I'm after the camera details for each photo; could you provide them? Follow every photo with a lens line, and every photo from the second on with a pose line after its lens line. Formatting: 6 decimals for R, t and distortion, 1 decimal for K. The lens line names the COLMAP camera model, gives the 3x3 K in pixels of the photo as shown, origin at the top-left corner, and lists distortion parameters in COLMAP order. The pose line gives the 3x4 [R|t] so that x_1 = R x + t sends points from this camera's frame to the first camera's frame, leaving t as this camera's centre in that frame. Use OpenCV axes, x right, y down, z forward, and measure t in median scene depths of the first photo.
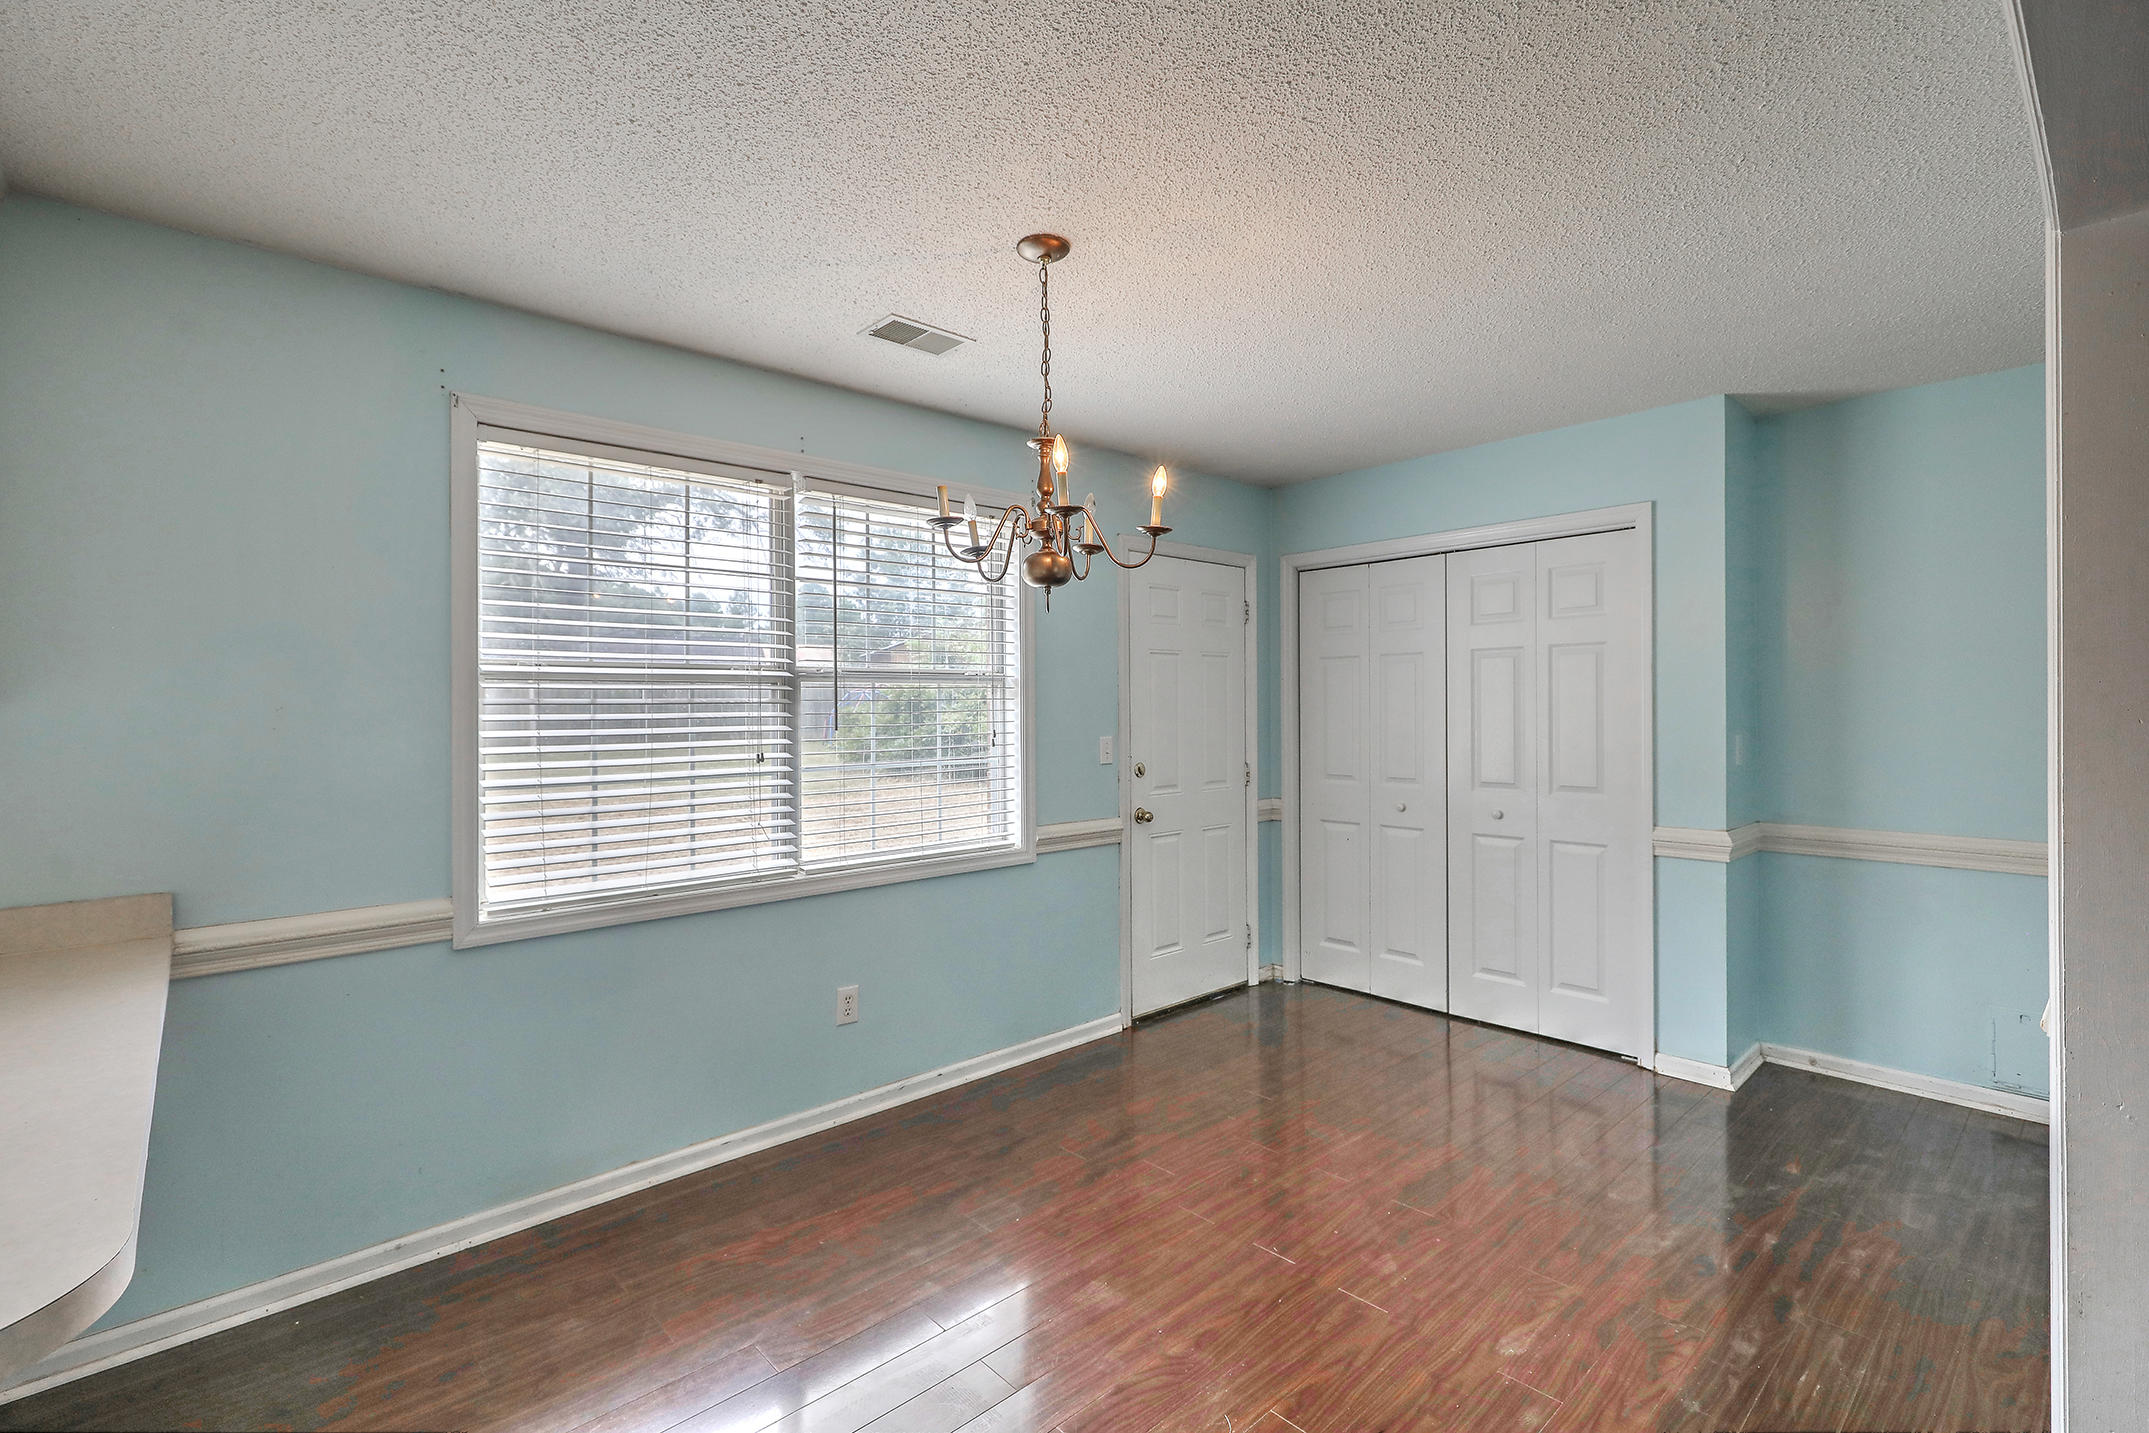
lens RADIAL K [[976.8, 0, 1074.5], [0, 976.8, 716.5], [0, 0, 1]] dist [0.008840, 0.000045]
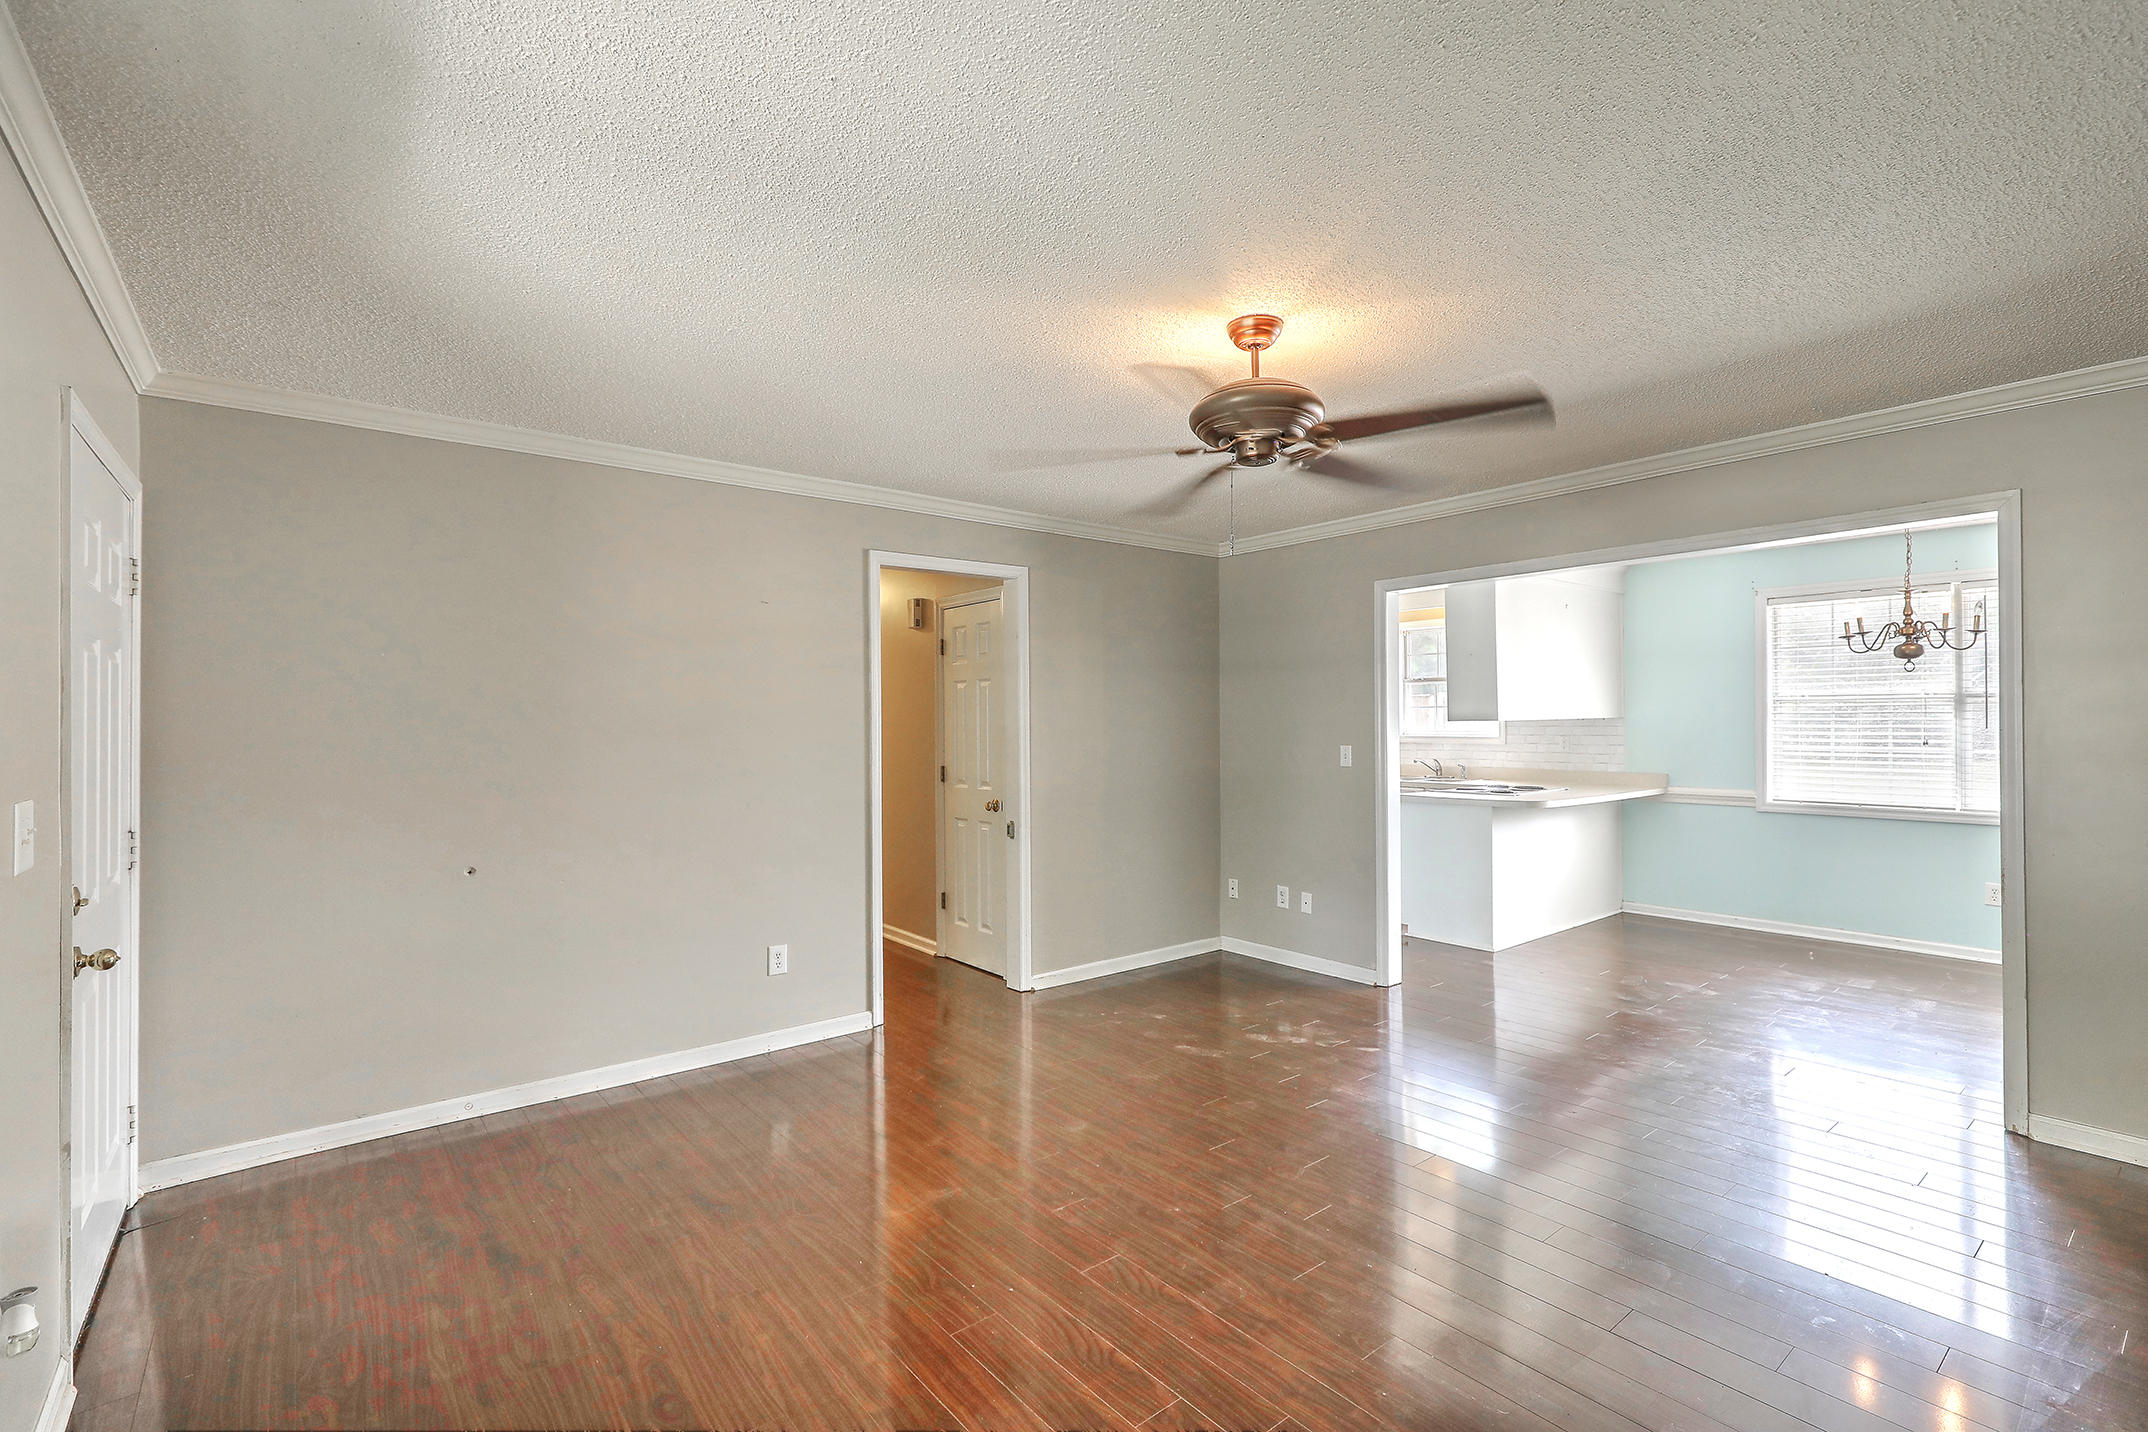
lens RADIAL K [[965.7, 0, 1079.9], [0, 965.7, 718.0], [0, 0, 1]] dist [-0.000056, 0.000125]
pose [[-0.061127, 0.008102, -0.998097, 1.362086], [-0.002620, 0.999962, 0.008278, -0.012338], [0.998127, 0.003121, -0.061104, -0.408944]]
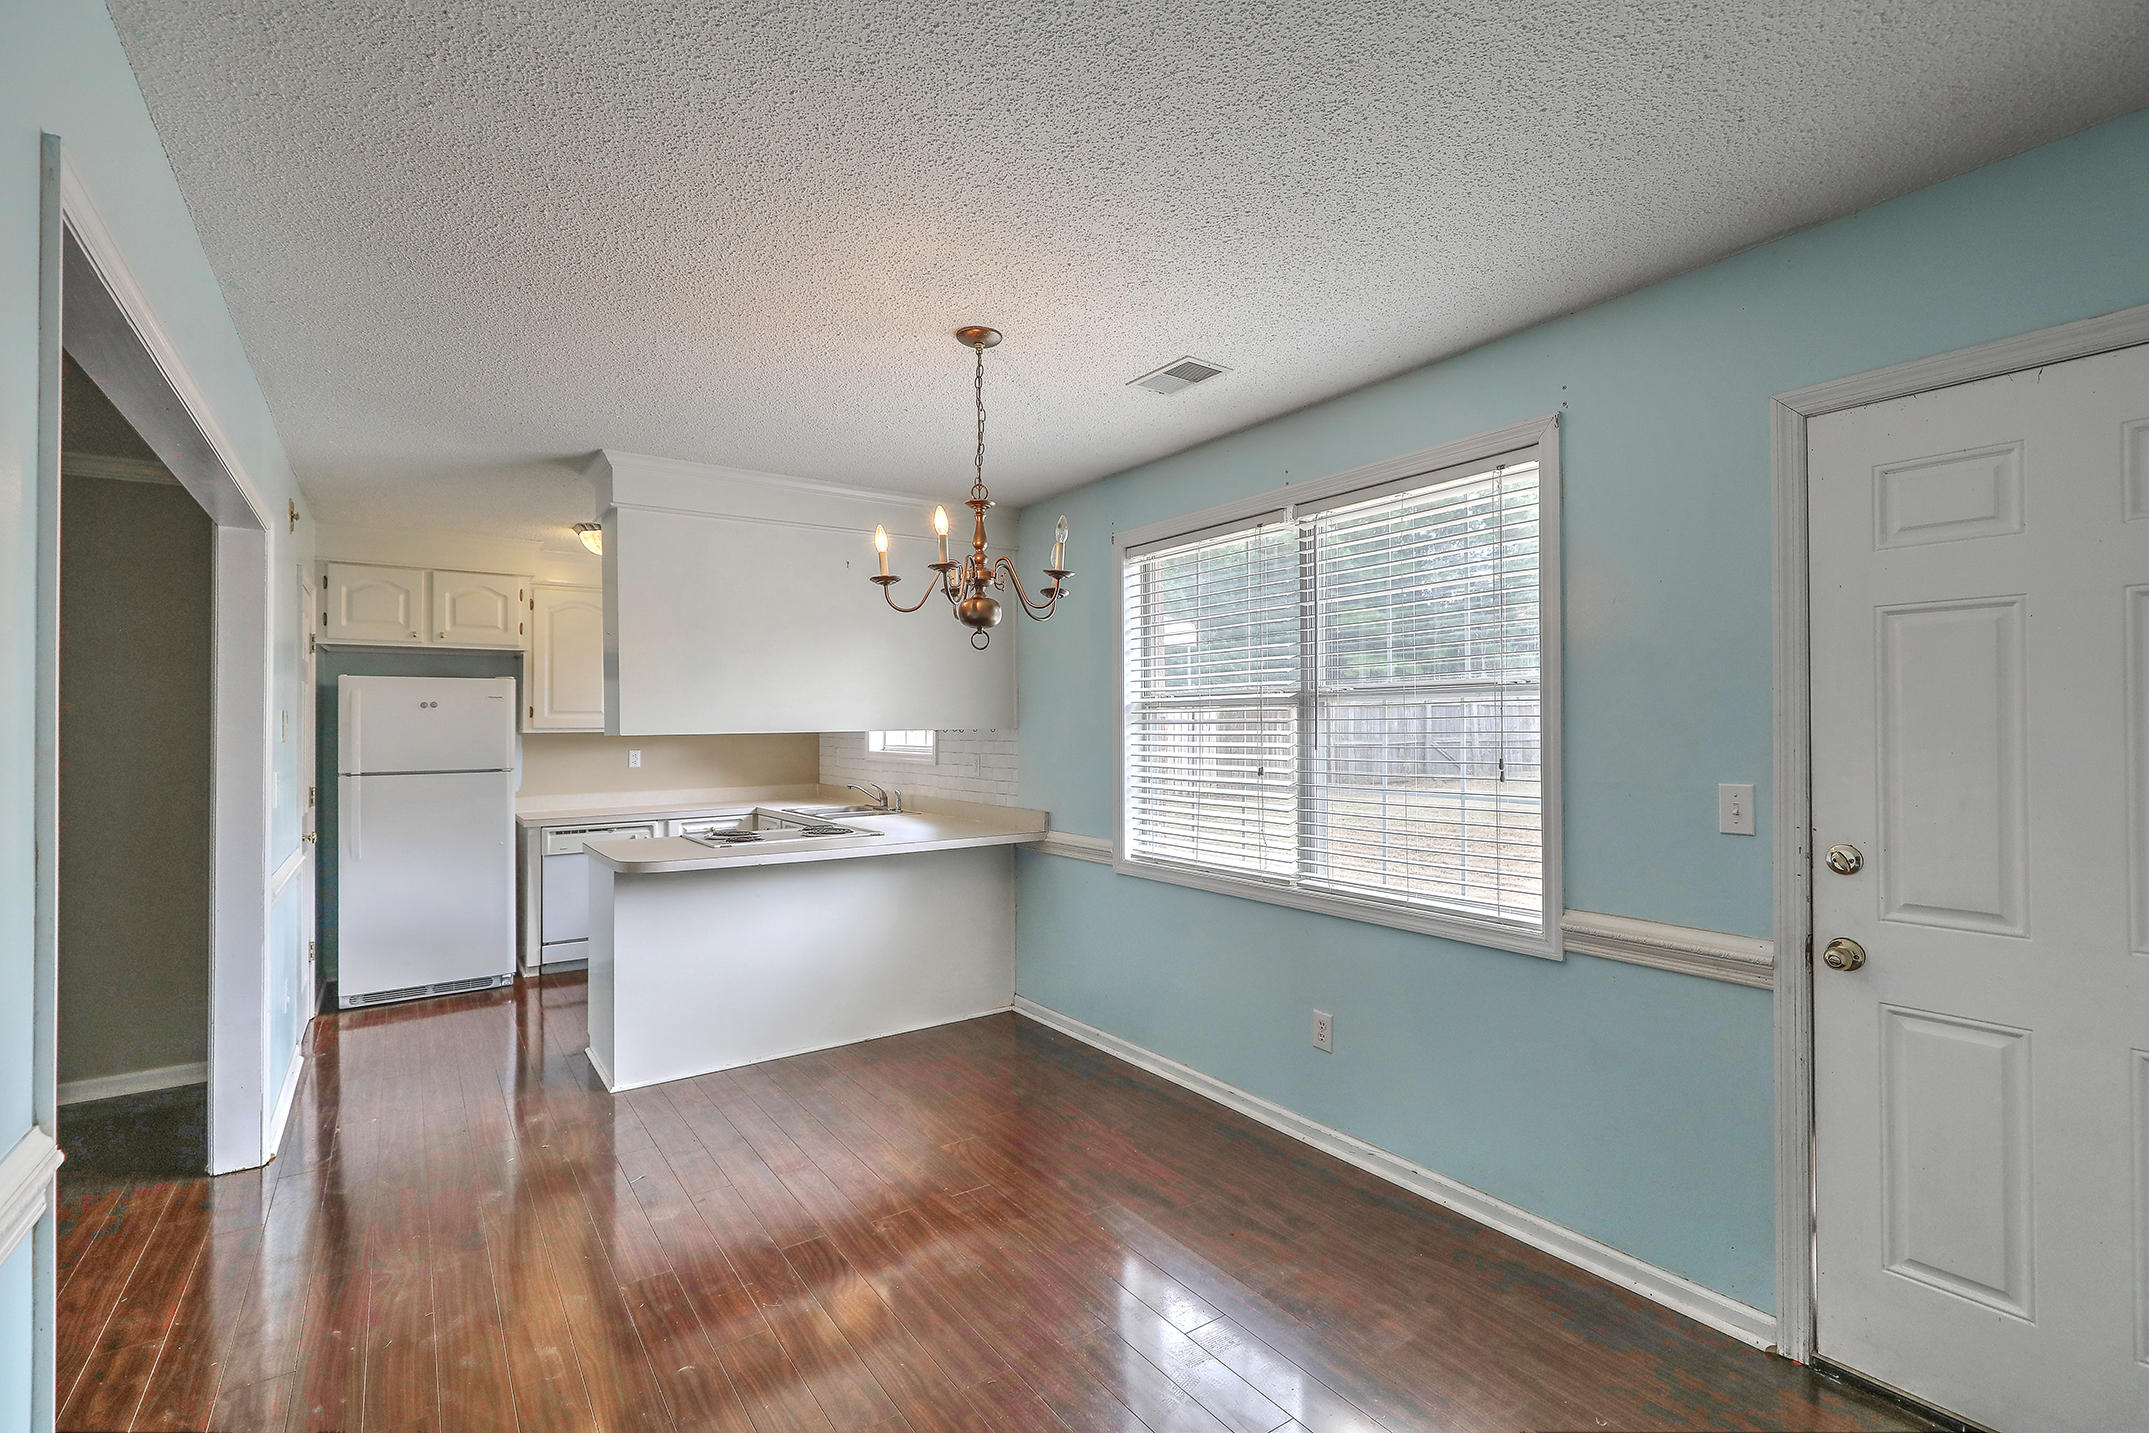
lens RADIAL K [[973.0, 0, 1081.8], [0, 973.0, 714.8], [0, 0, 1]] dist [0.004527, 0.000138]
pose [[-0.129874, -0.000825, -0.991530, 0.698891], [-0.002023, 0.999998, -0.000567, -0.018536], [0.991528, 0.001933, -0.129876, 0.807371]]
